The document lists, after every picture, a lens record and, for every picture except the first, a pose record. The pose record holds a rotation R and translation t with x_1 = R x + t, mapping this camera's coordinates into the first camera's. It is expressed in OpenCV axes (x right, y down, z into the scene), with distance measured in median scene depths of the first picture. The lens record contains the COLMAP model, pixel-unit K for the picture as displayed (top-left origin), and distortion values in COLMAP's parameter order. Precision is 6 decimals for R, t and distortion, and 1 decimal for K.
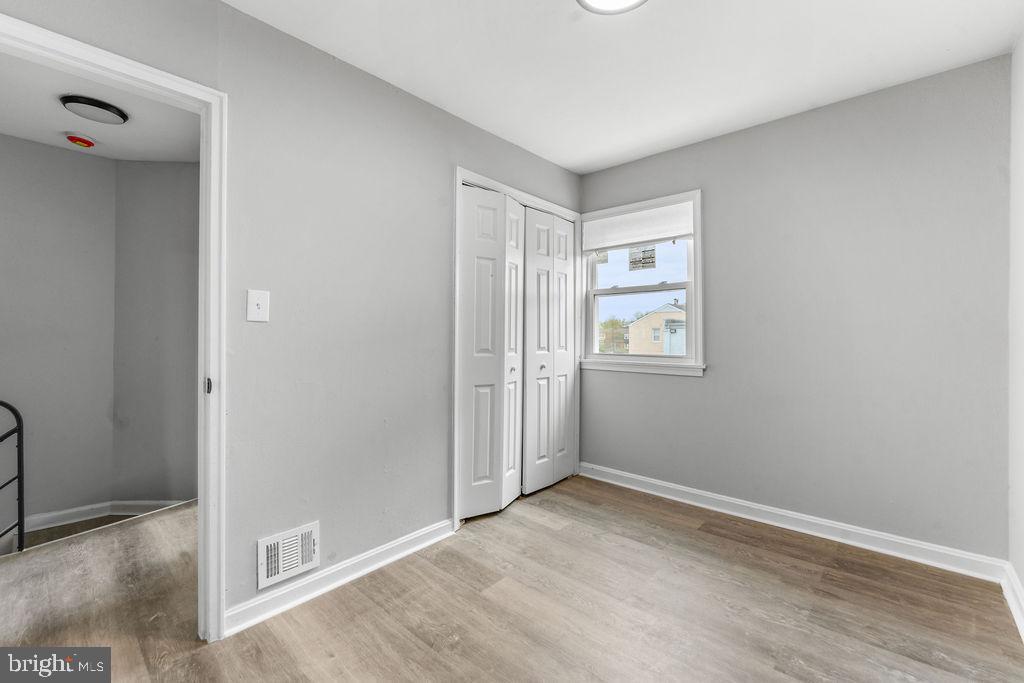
lens RADIAL K [[442.5, 0, 537.6], [0, 442.5, 333.9], [0, 0, 1]] dist [-0.002964, -0.000050]
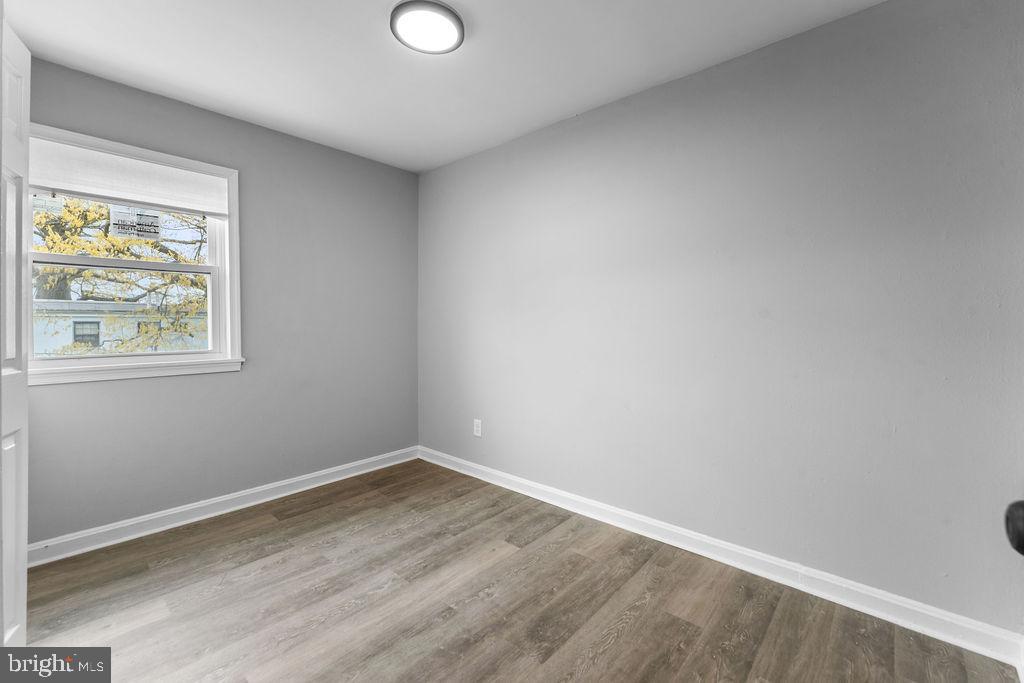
lens RADIAL K [[415.9, 0, 524.1], [0, 415.9, 326.7], [0, 0, 1]] dist [-0.018400, -0.000115]
pose [[-0.002776, -0.012266, 0.999921, -0.583897], [-0.002116, 0.999923, 0.012260, -0.010304], [-0.999994, -0.002082, -0.002801, 0.461043]]
